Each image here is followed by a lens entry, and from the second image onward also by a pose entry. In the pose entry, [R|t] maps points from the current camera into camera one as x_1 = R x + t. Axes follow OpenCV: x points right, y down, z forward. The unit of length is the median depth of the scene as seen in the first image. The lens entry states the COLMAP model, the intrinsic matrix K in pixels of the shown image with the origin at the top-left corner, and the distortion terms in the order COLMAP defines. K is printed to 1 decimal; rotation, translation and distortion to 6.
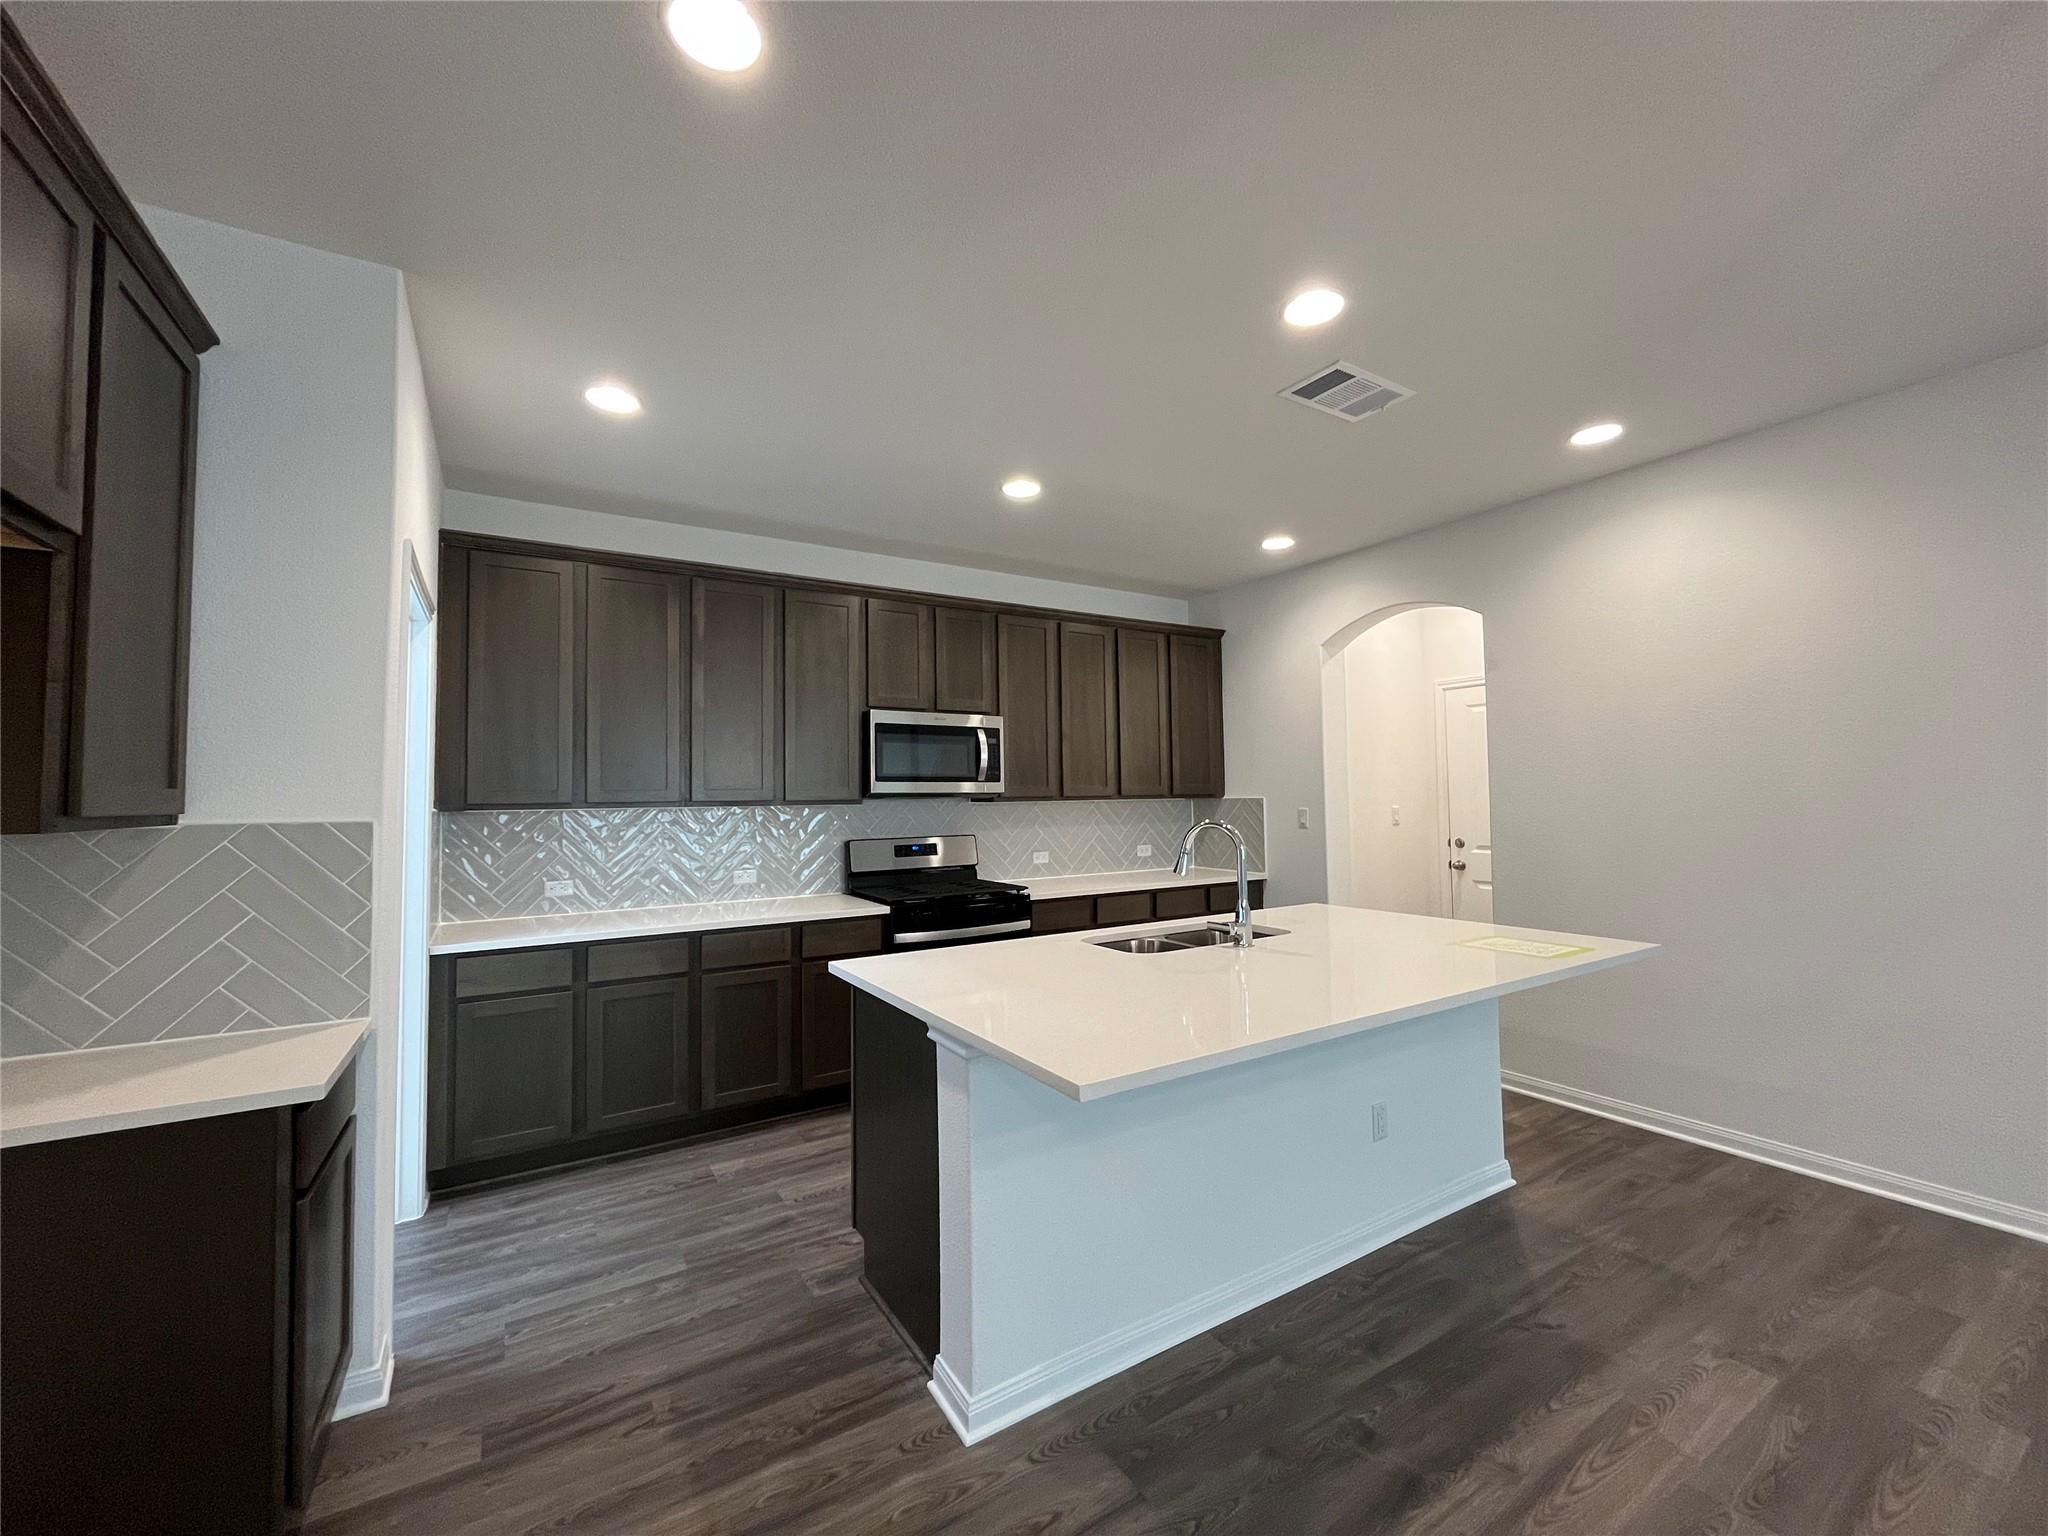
lens RADIAL K [[826.1, 0, 1019.3], [0, 826.1, 762.8], [0, 0, 1]] dist [-0.003745, 0.000389]
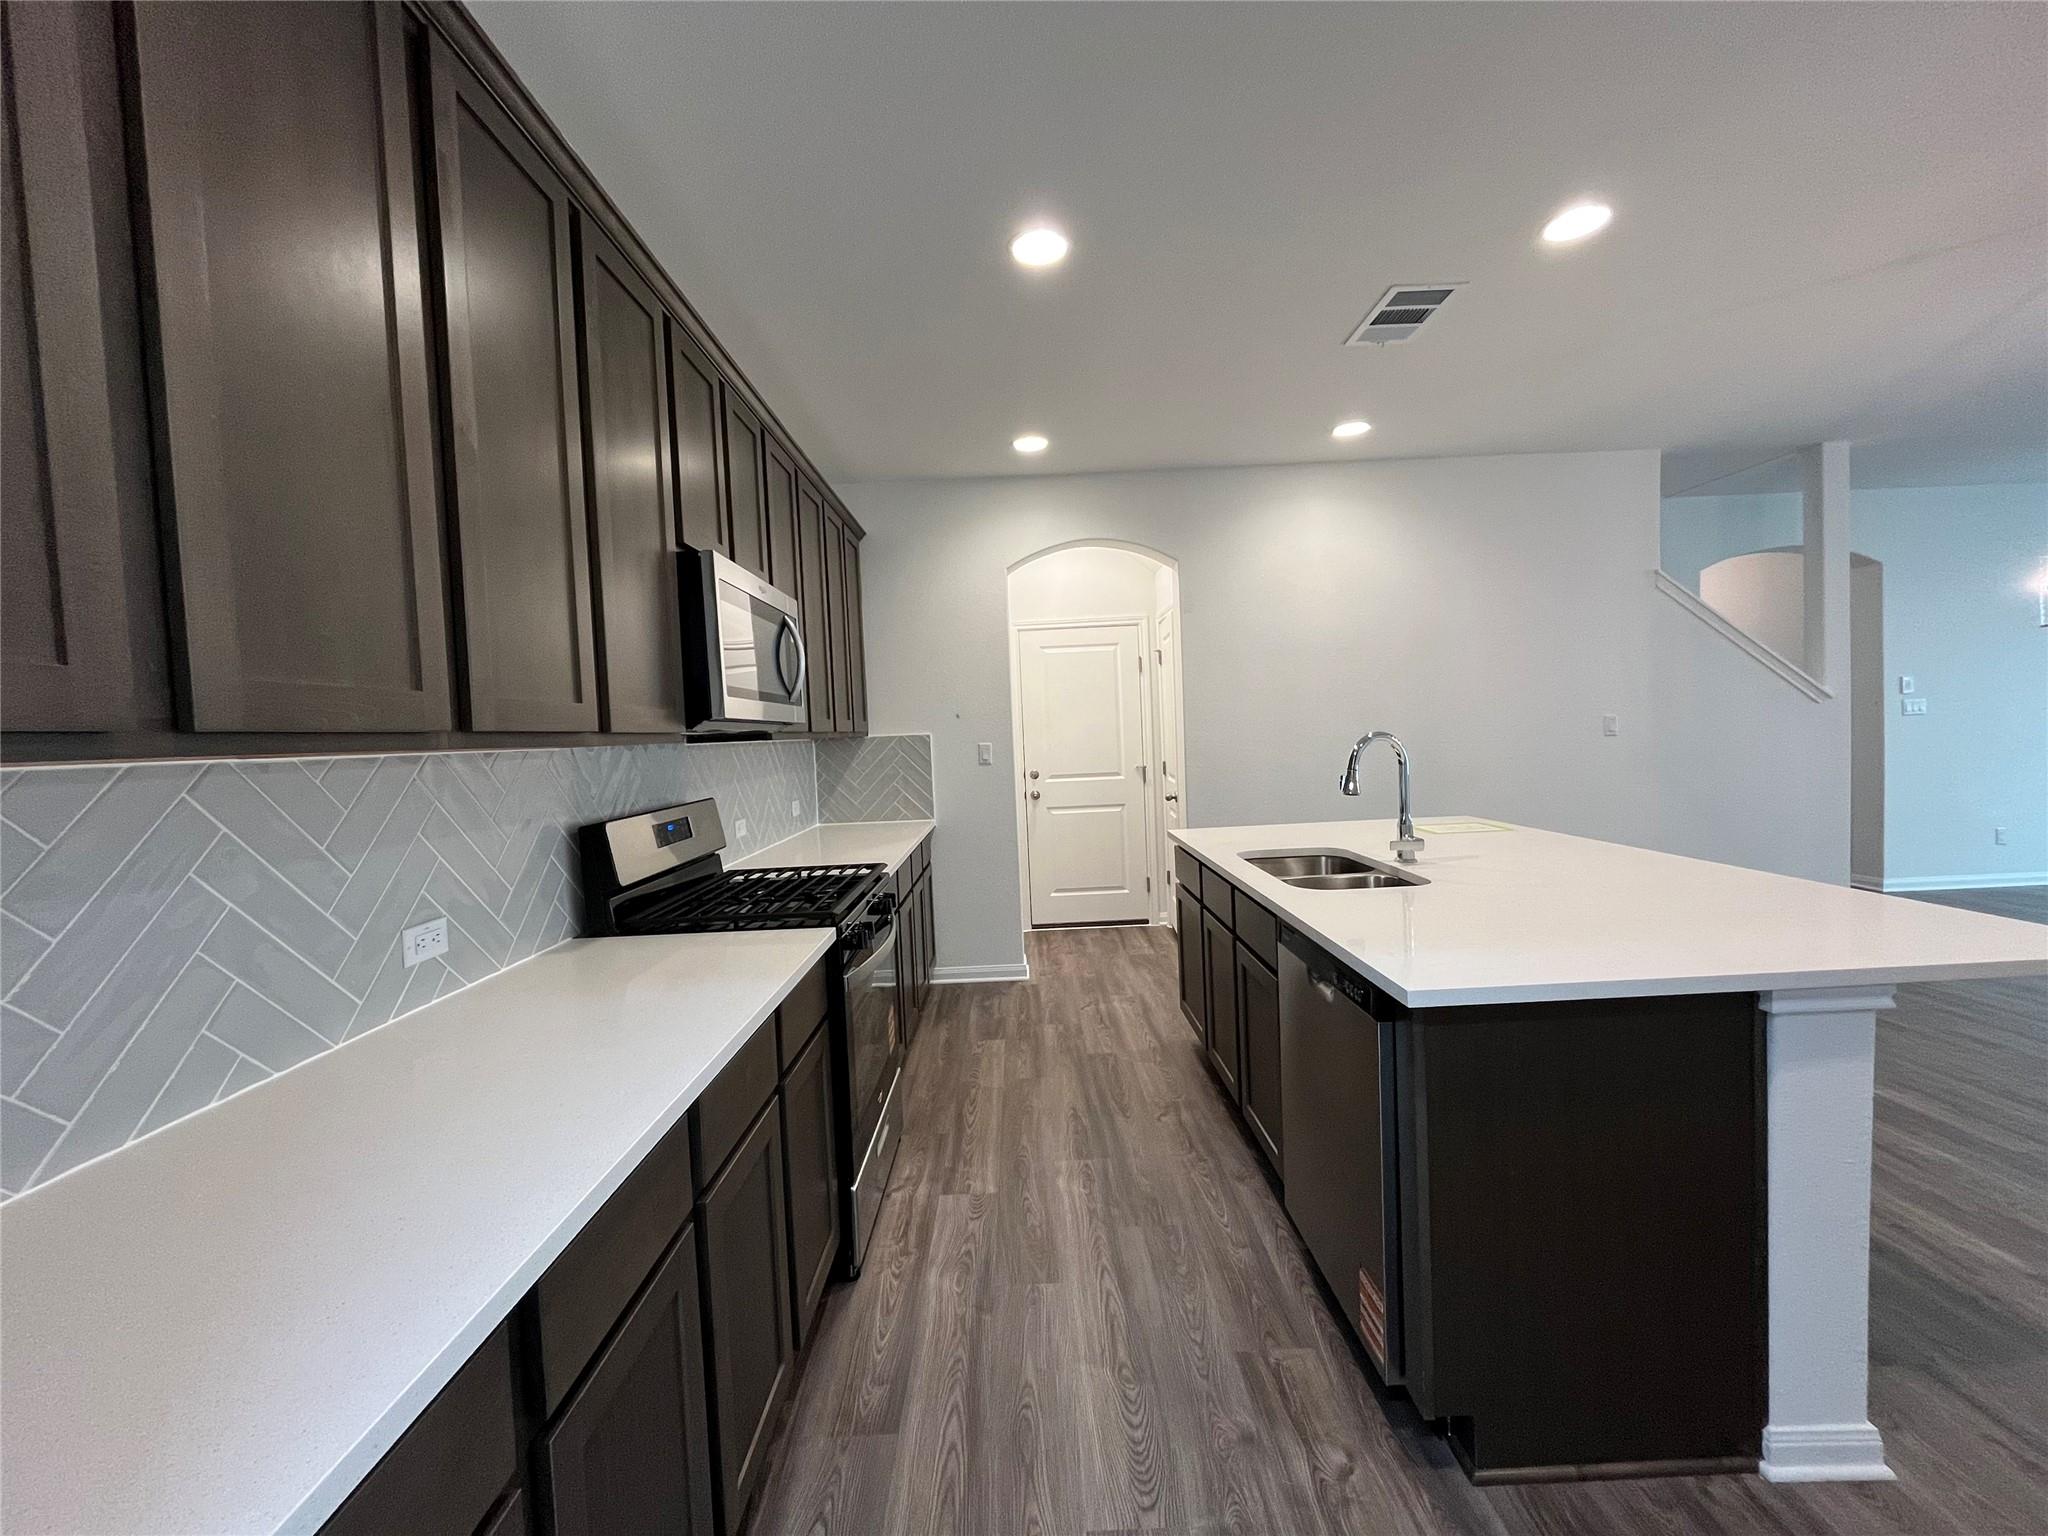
lens RADIAL K [[826.1, 0, 1020.3], [0, 826.1, 763.7], [0, 0, 1]] dist [-0.003745, 0.000389]
pose [[0.523346, -0.042192, 0.851075, -0.616398], [0.003836, 0.998880, 0.047161, 0.049456], [-0.852112, -0.021416, 0.522921, 0.701960]]
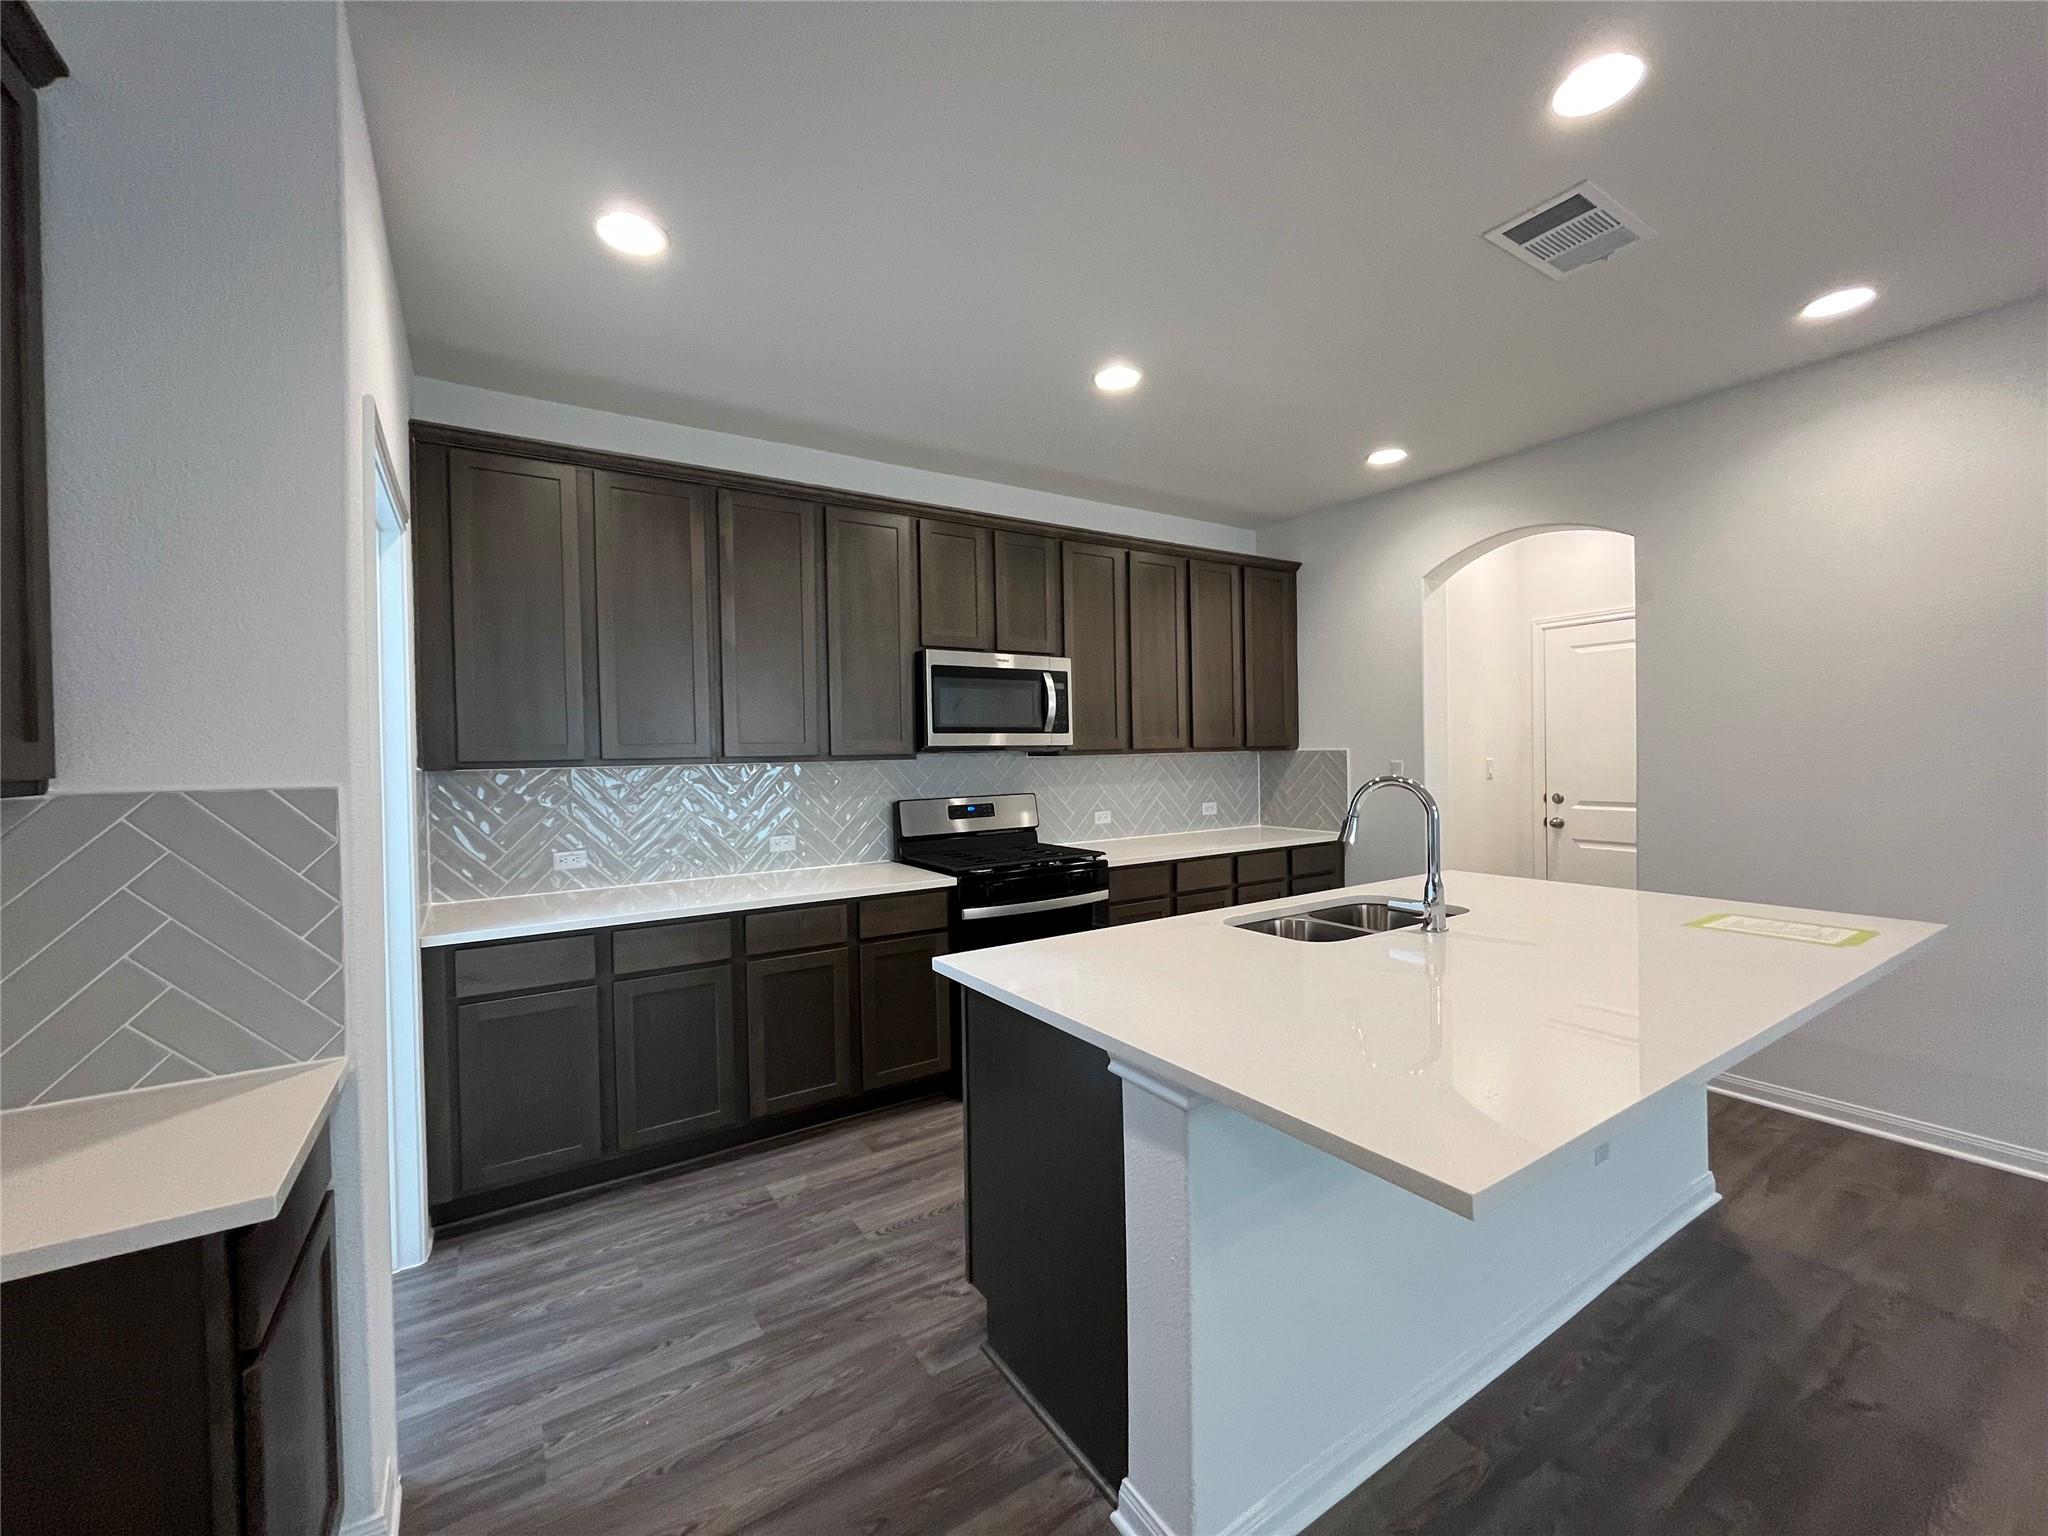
lens RADIAL K [[826.1, 0, 1018.5], [0, 826.1, 762.8], [0, 0, 1]] dist [-0.003745, 0.000389]
pose [[0.999816, -0.005568, 0.018353, -0.121414], [0.004554, 0.998485, 0.054839, 0.008229], [-0.018631, -0.054745, 0.998327, 0.162572]]
